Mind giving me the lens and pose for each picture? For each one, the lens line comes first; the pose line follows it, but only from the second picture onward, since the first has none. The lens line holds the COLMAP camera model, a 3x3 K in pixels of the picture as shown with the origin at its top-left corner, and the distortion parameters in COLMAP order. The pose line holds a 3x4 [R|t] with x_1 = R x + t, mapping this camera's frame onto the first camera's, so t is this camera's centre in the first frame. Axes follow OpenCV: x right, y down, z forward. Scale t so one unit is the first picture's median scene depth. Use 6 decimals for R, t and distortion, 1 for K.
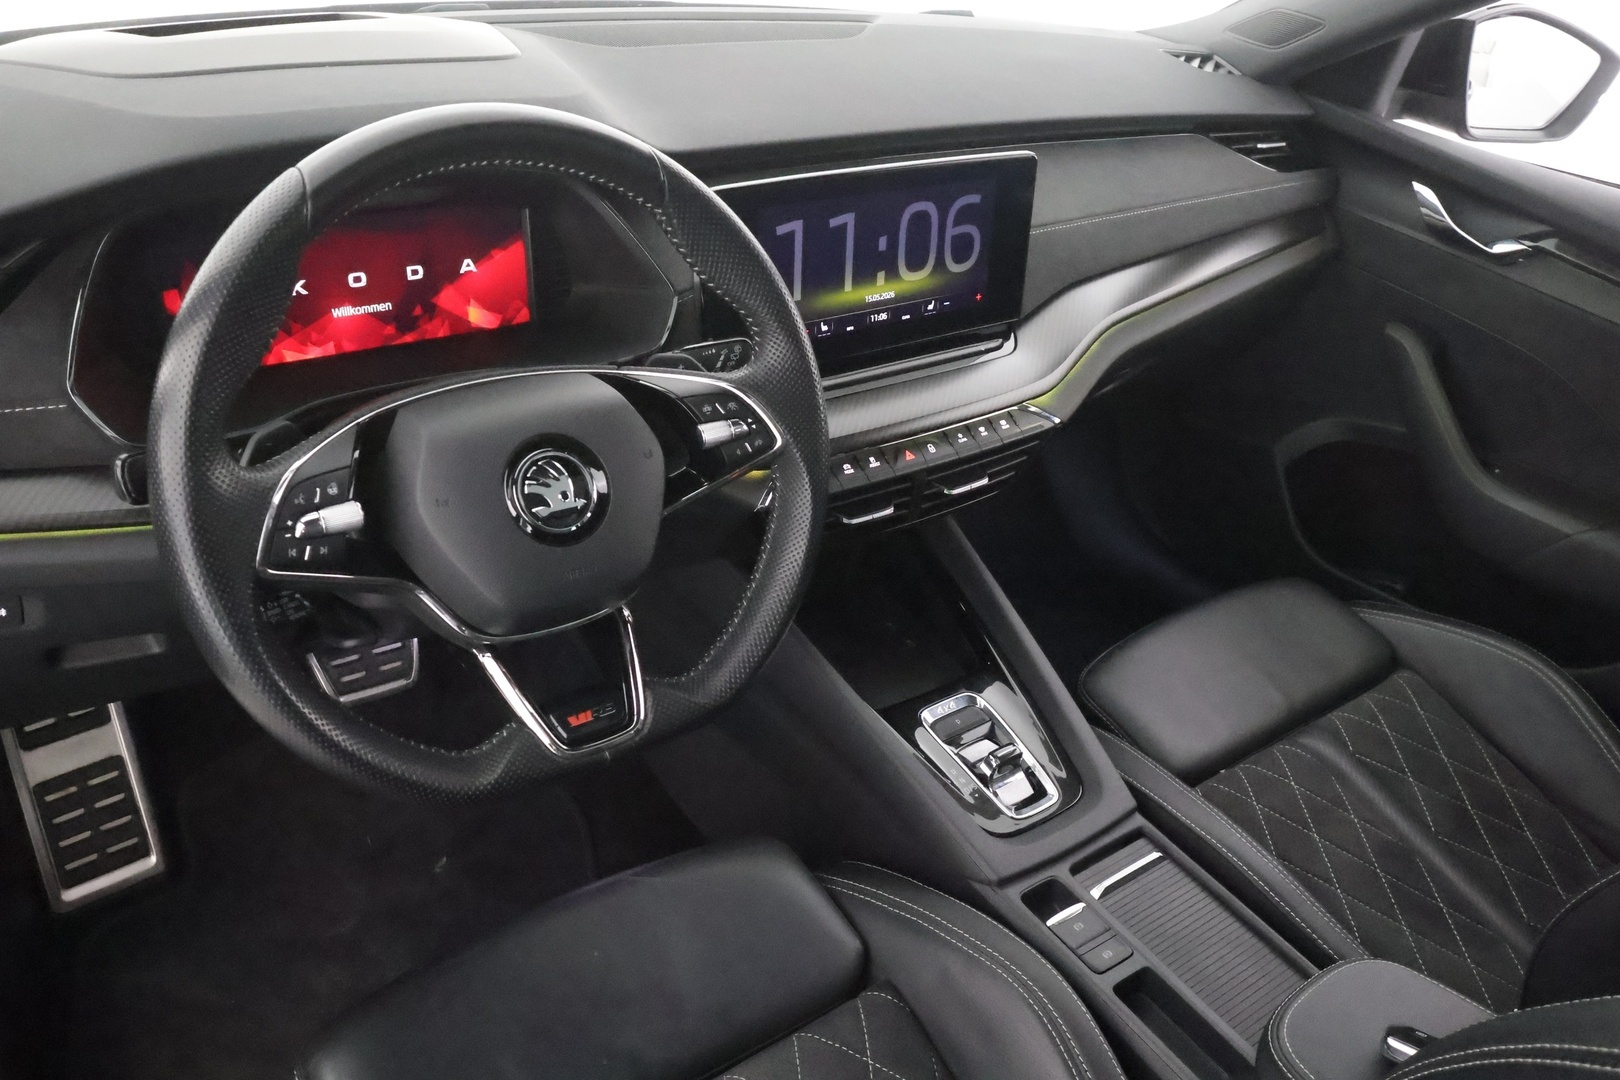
lens RADIAL K [[1295.5, 0, 833.3], [0, 1295.5, 533.9], [0, 0, 1]] dist [0.006302, -0.005869]
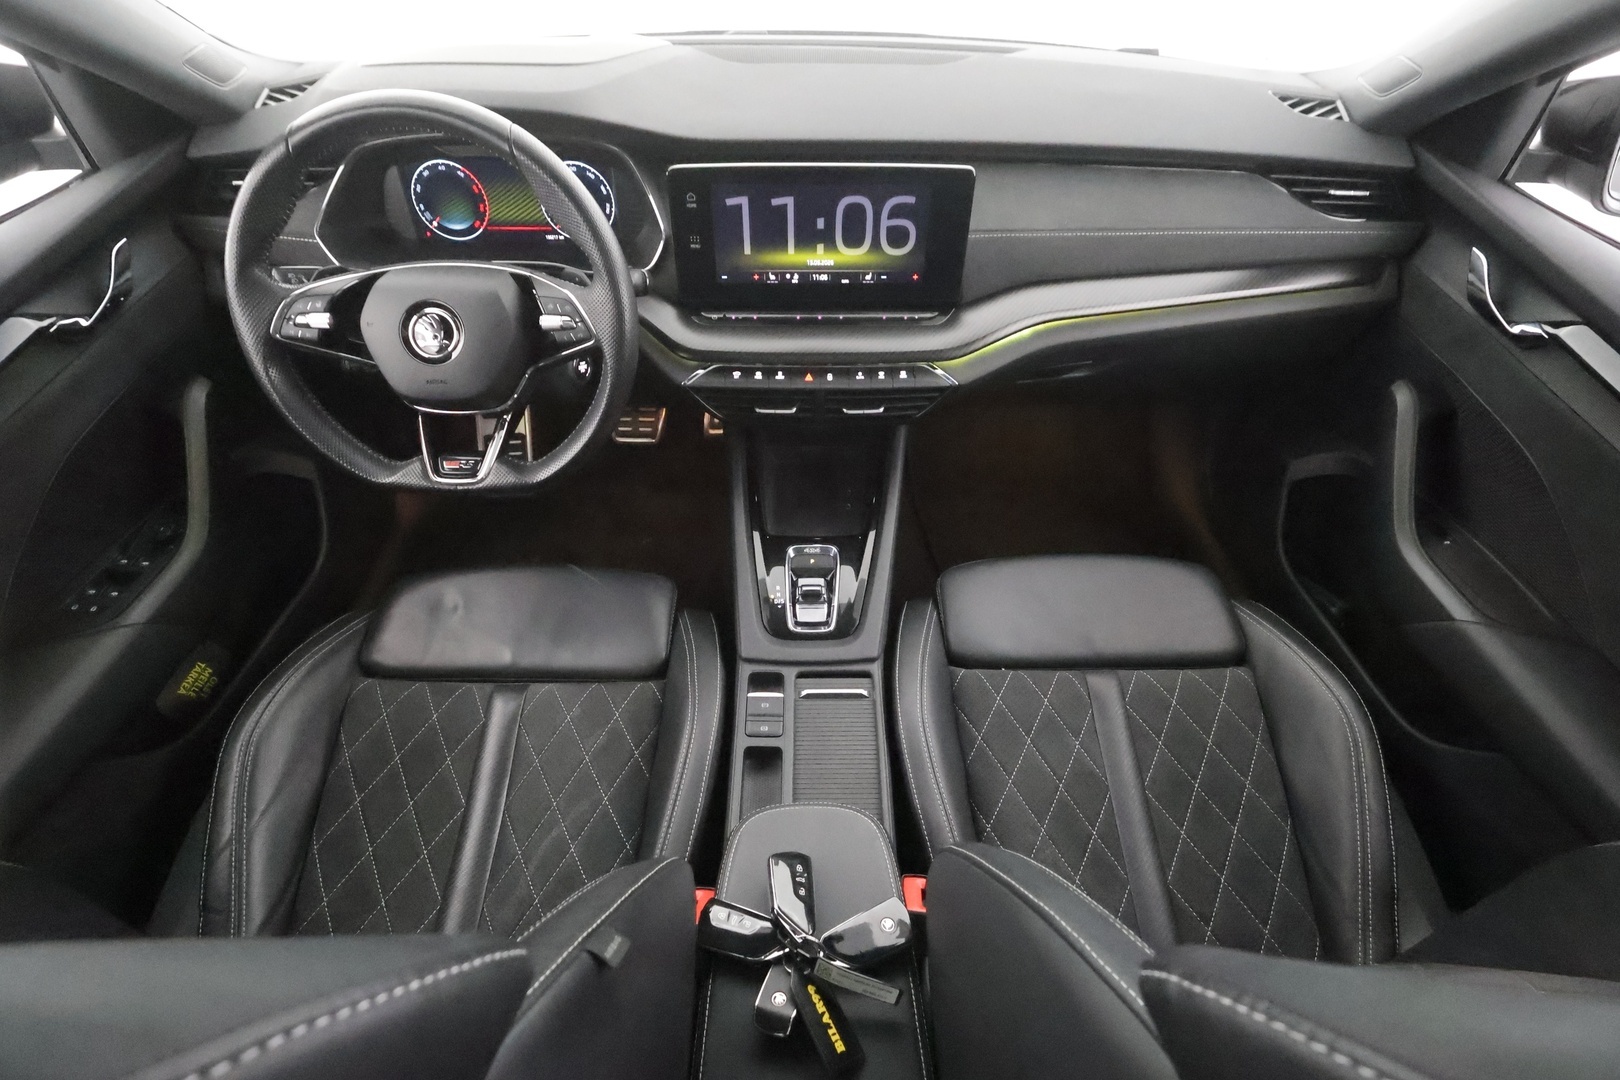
lens RADIAL K [[757.1, 0, 810.0], [0, 757.1, 540.0], [0, 0, 1]] dist [-0.002946, -0.000318]
pose [[0.799511, 0.348928, -0.488908, 0.525966], [-0.247425, 0.933016, 0.261268, -0.109924], [0.547323, -0.087919, 0.832291, 0.266956]]
